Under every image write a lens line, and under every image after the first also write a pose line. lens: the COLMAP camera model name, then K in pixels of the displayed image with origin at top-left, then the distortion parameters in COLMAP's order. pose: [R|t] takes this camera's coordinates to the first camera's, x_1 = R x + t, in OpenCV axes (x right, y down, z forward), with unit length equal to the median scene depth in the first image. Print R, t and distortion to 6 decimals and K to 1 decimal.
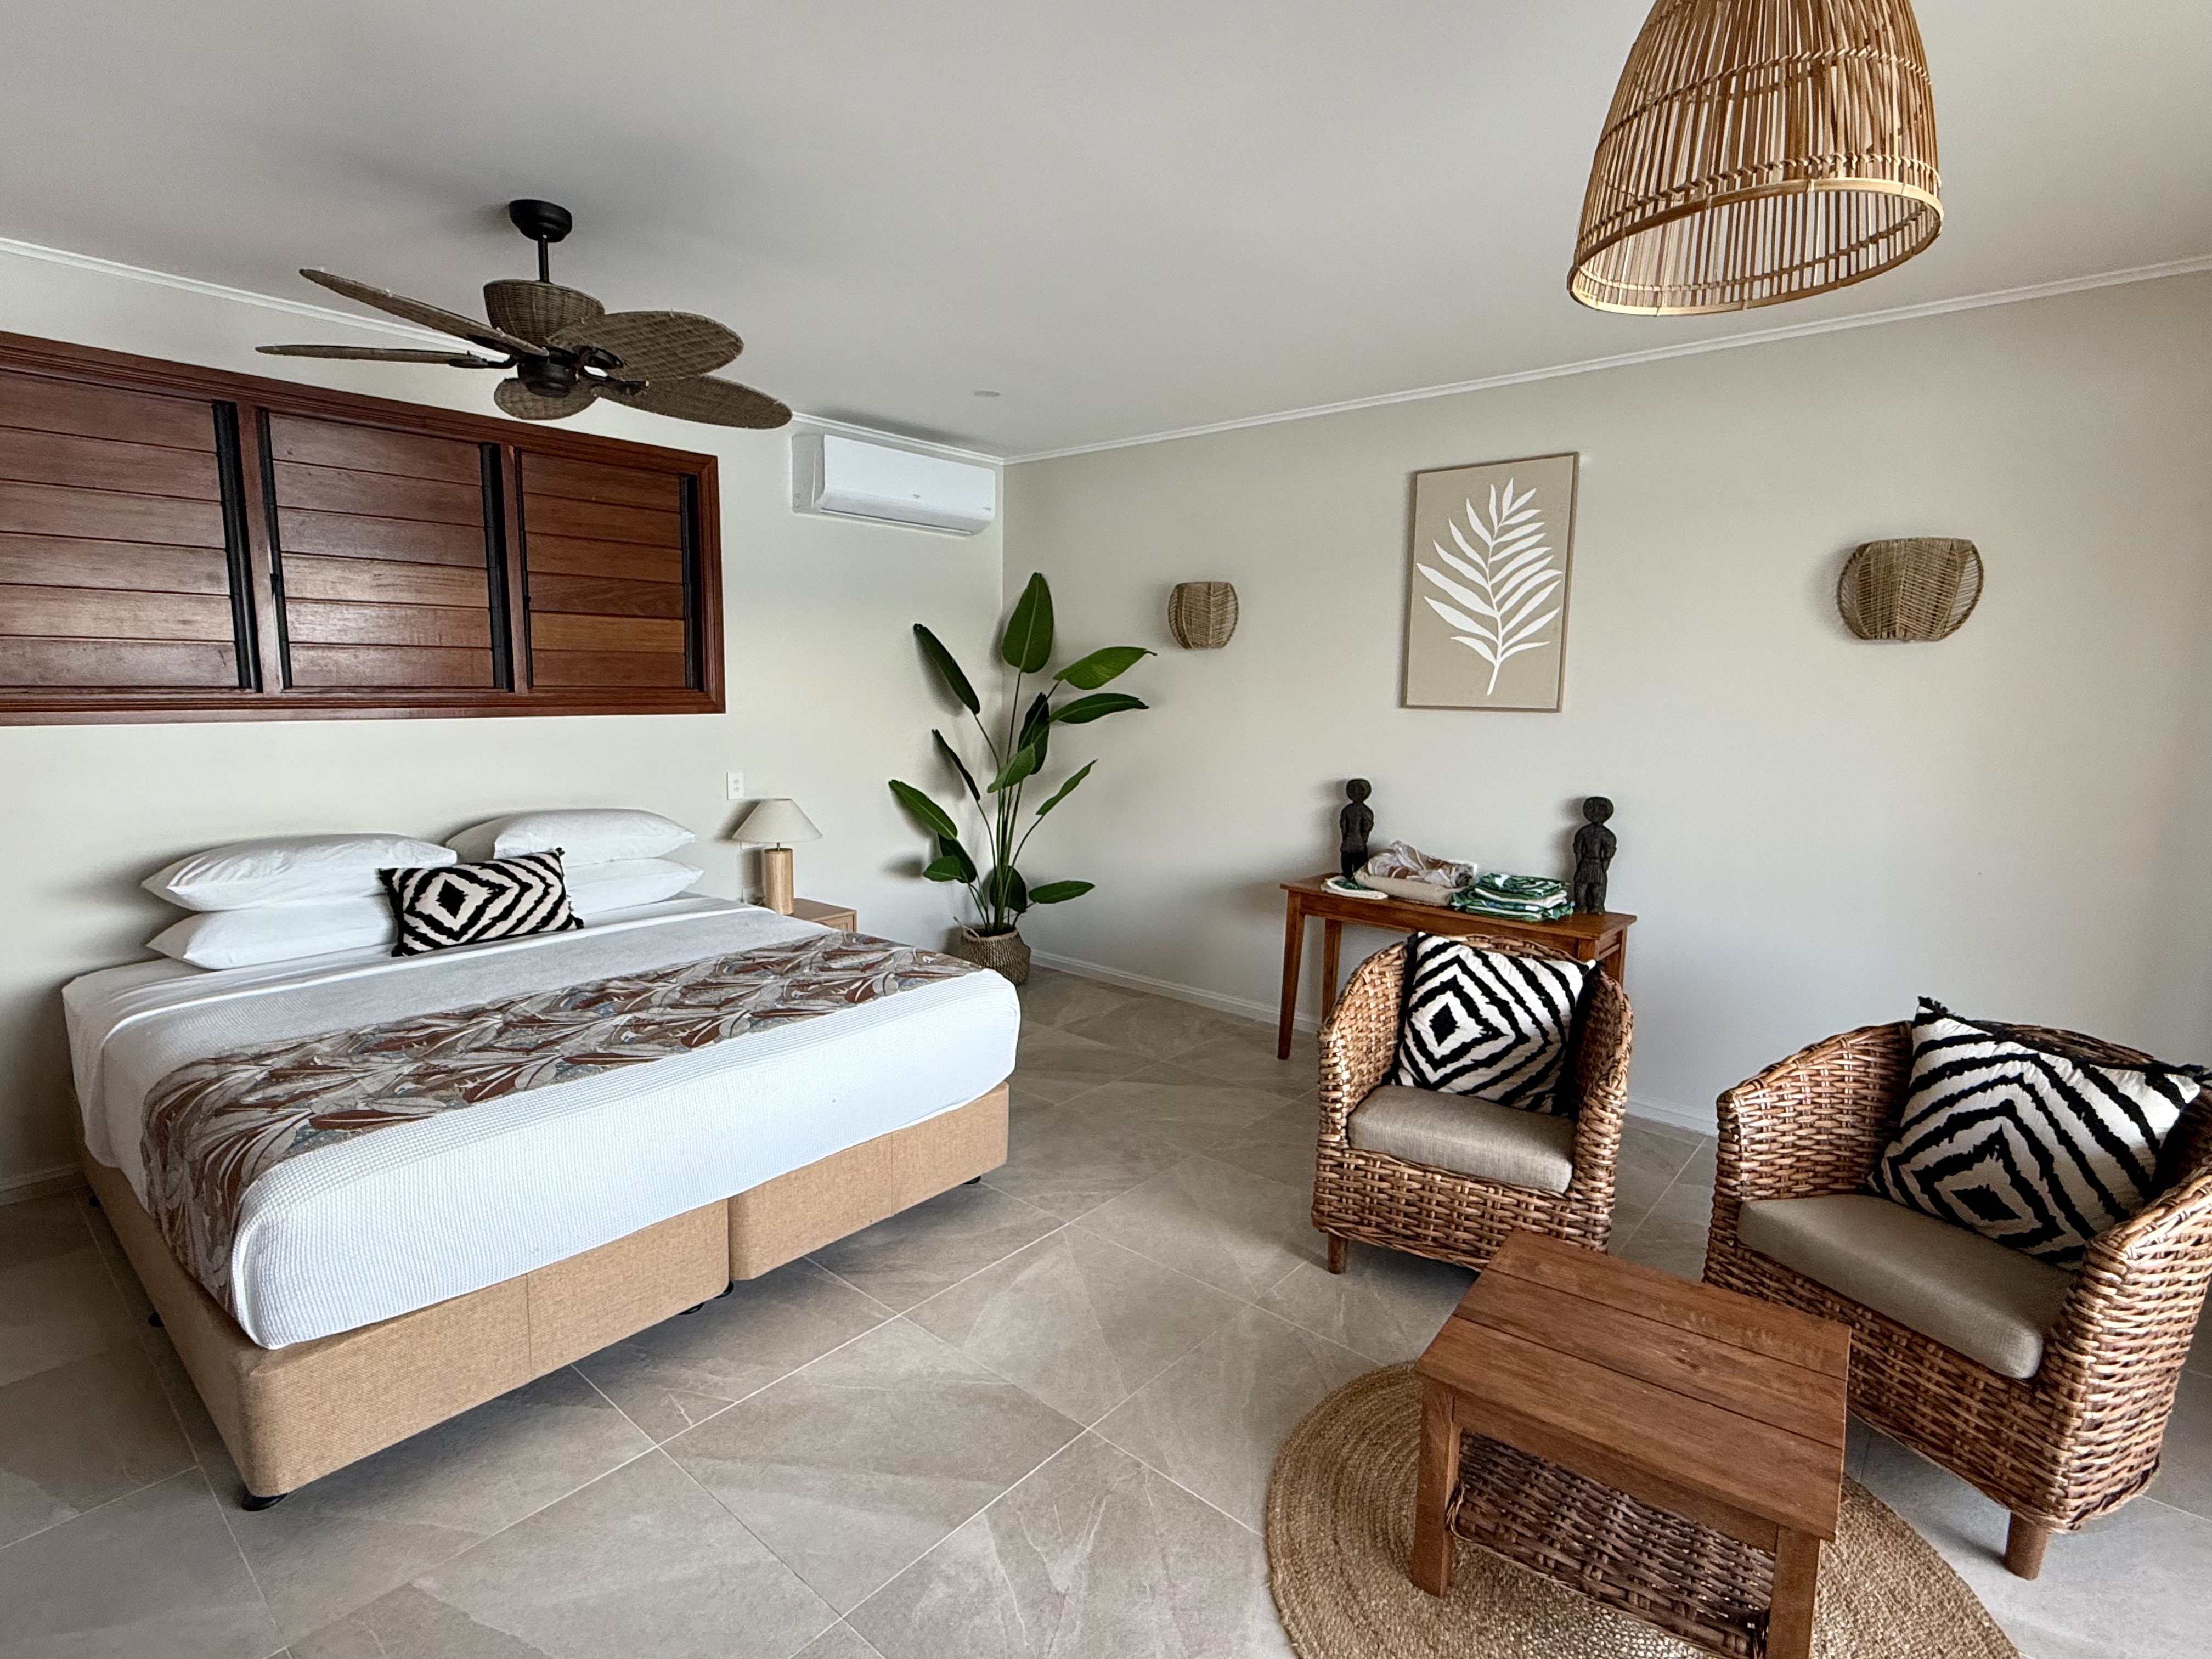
lens RADIAL K [[1087.5, 0, 1101.6], [0, 1087.5, 830.7], [0, 0, 1]] dist [-0.001701, 0.000747]
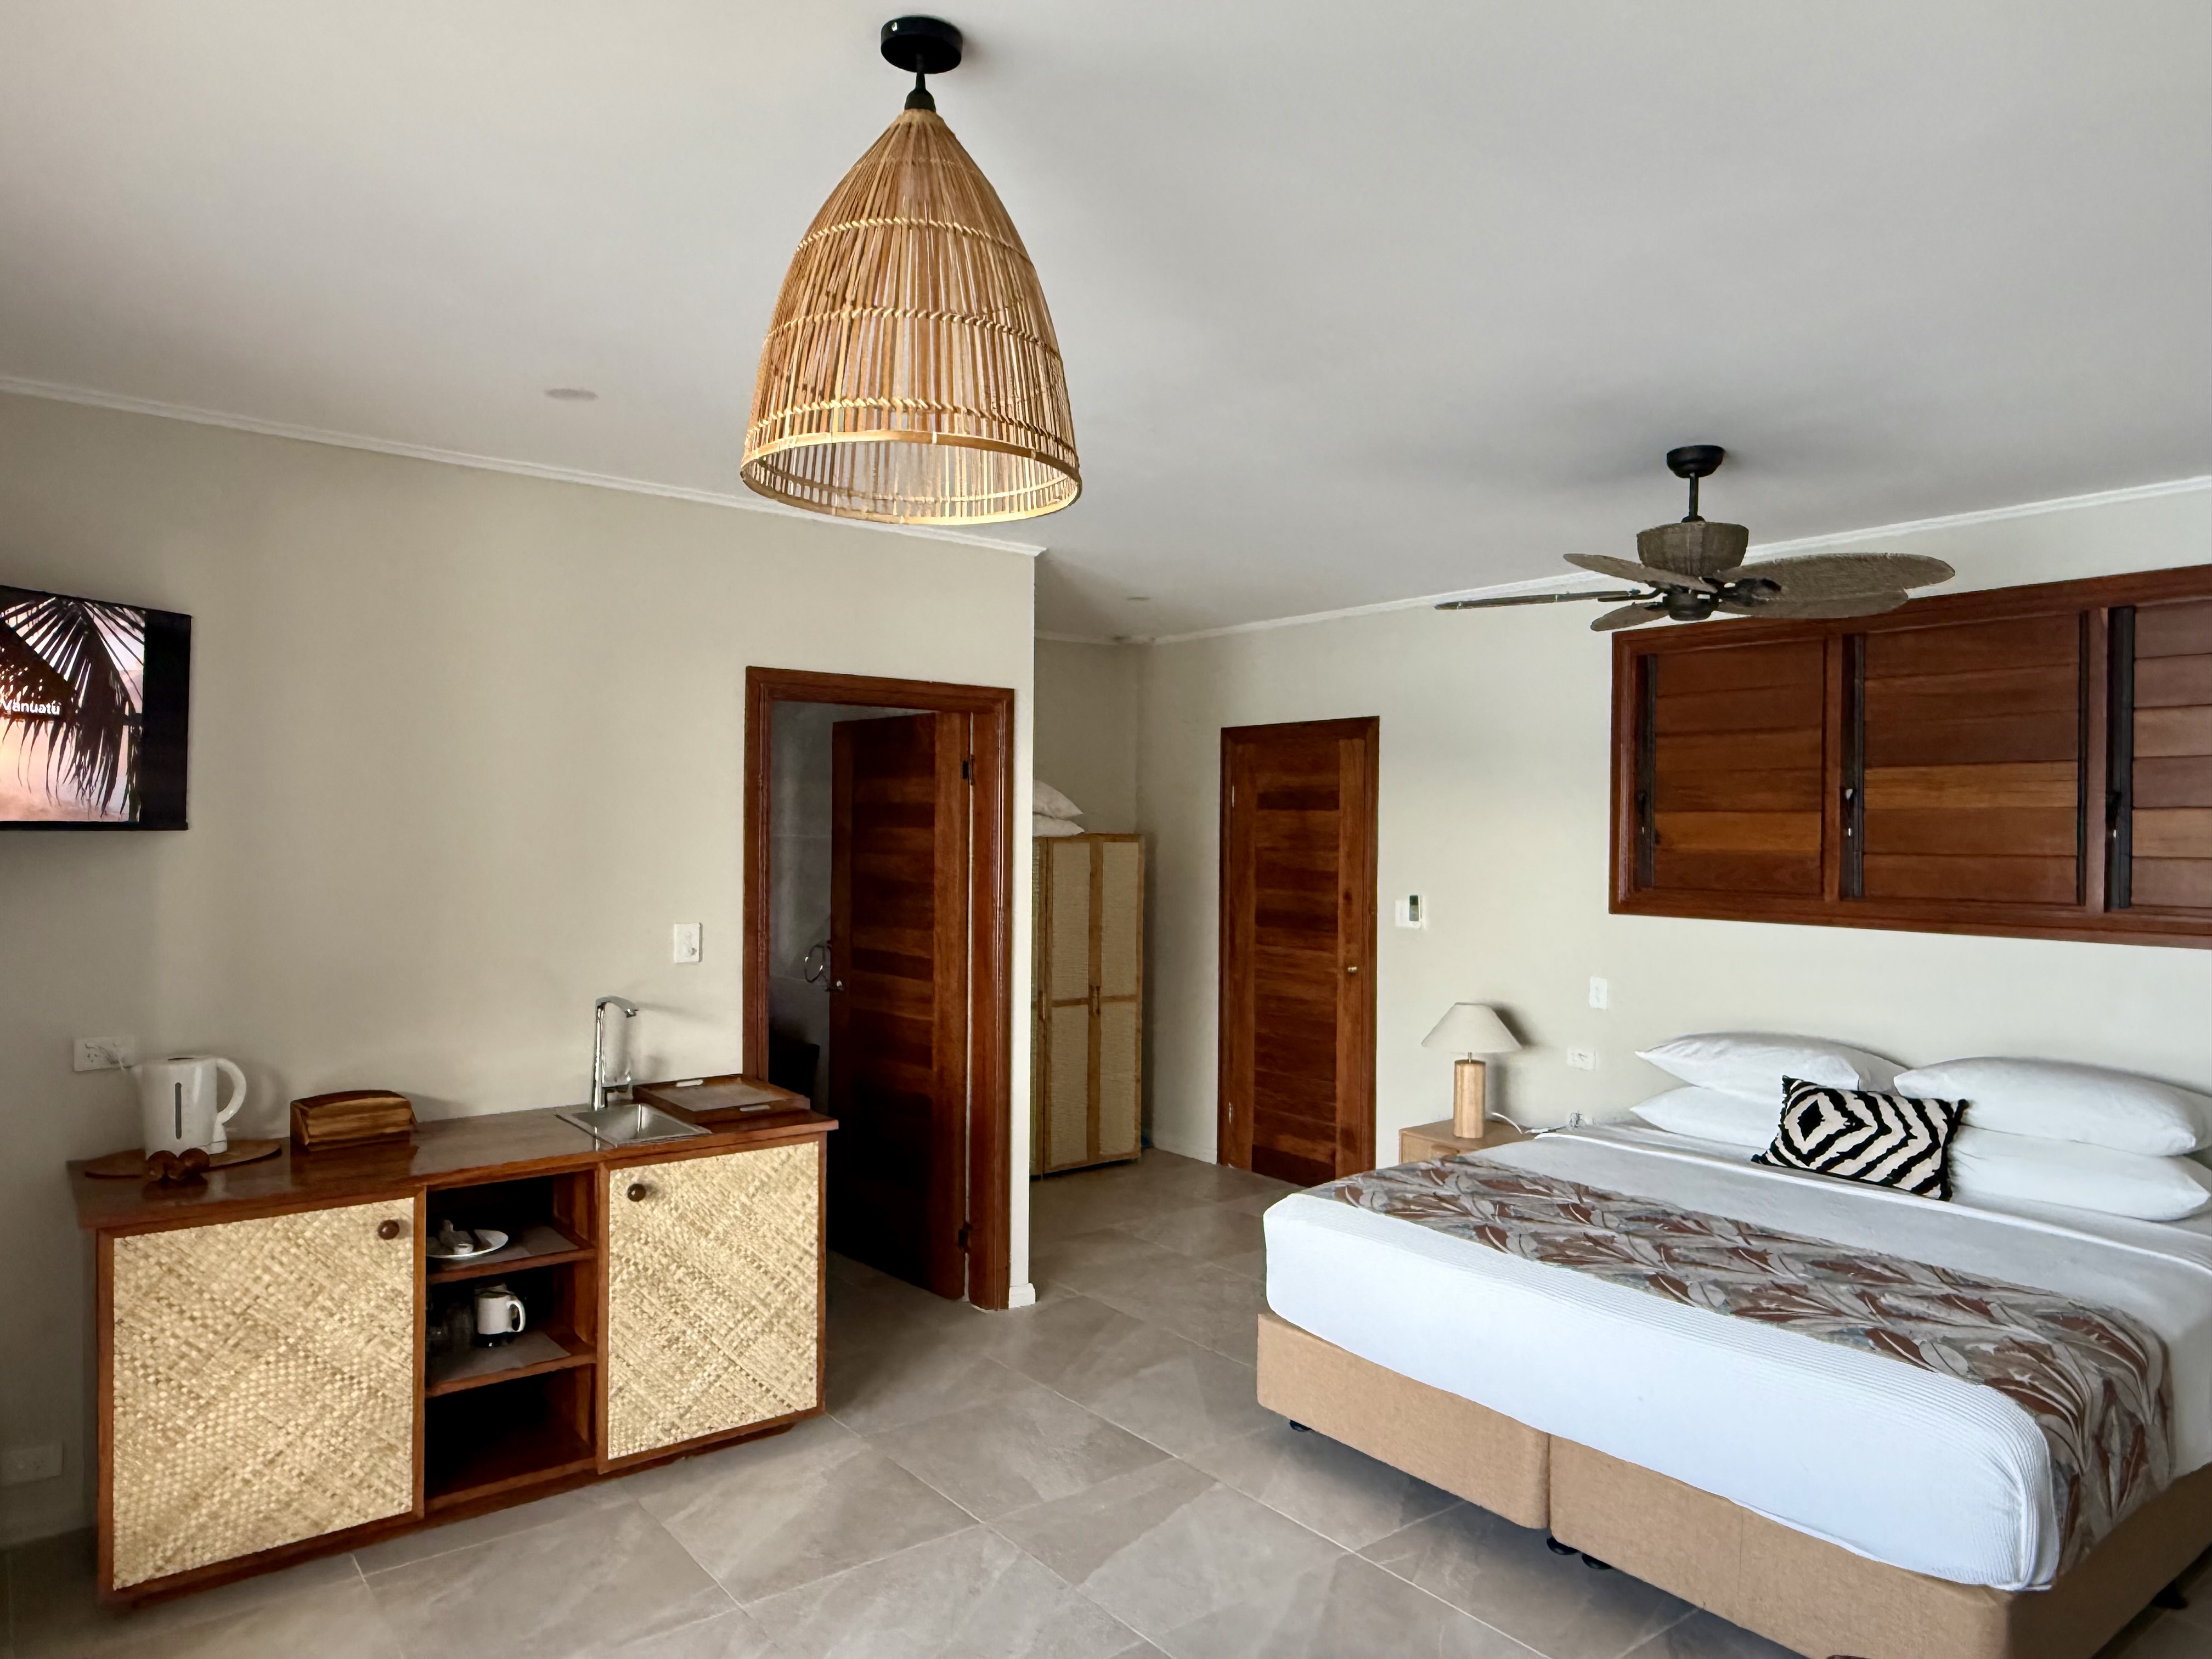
lens RADIAL K [[1428.1, 0, 1106.0], [0, 1428.1, 829.5], [0, 0, 1]] dist [0.008037, 0.001170]
pose [[-0.193960, -0.016018, -0.980879, 0.752631], [-0.150469, 0.988521, 0.013611, -0.112762], [0.969401, 0.150232, -0.194143, 0.611406]]
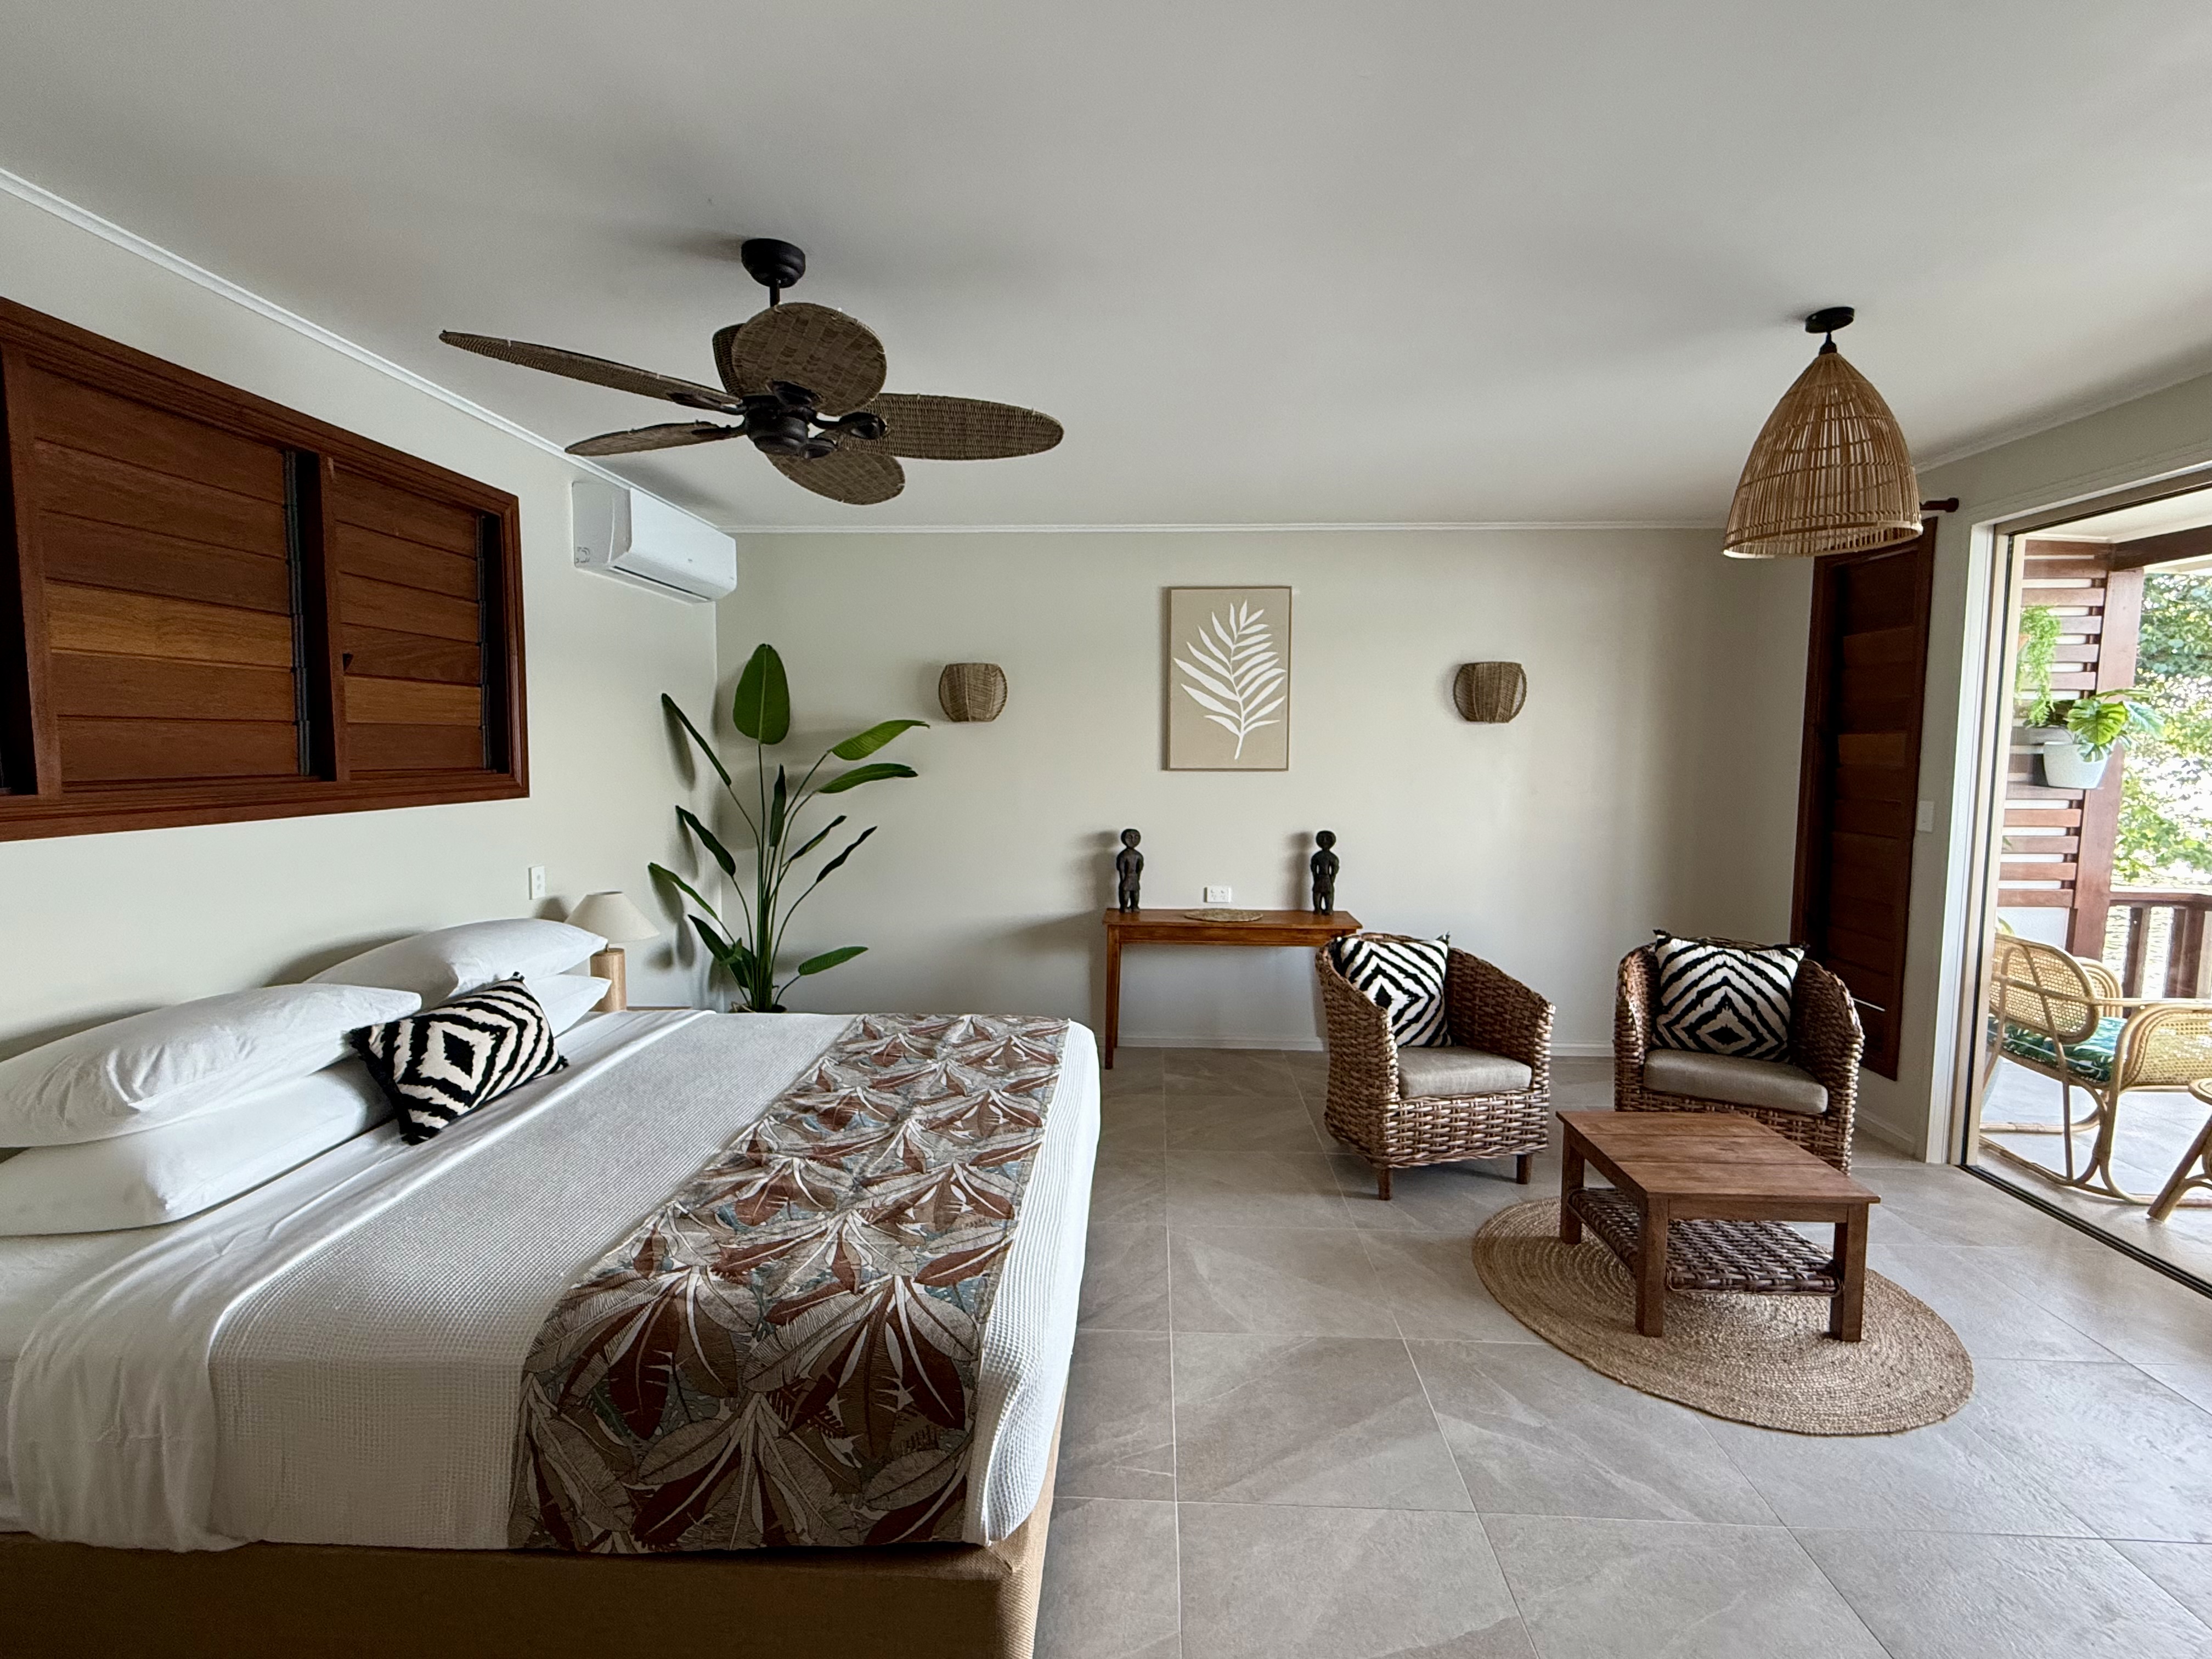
lens RADIAL K [[1017.2, 0, 1086.5], [0, 1017.2, 827.9], [0, 0, 1]] dist [0.027465, -0.000226]
pose [[0.798076, -0.059350, 0.599626, -0.673296], [0.090197, 0.995692, -0.021497, -0.039589], [-0.595767, 0.071240, 0.799991, 0.151417]]
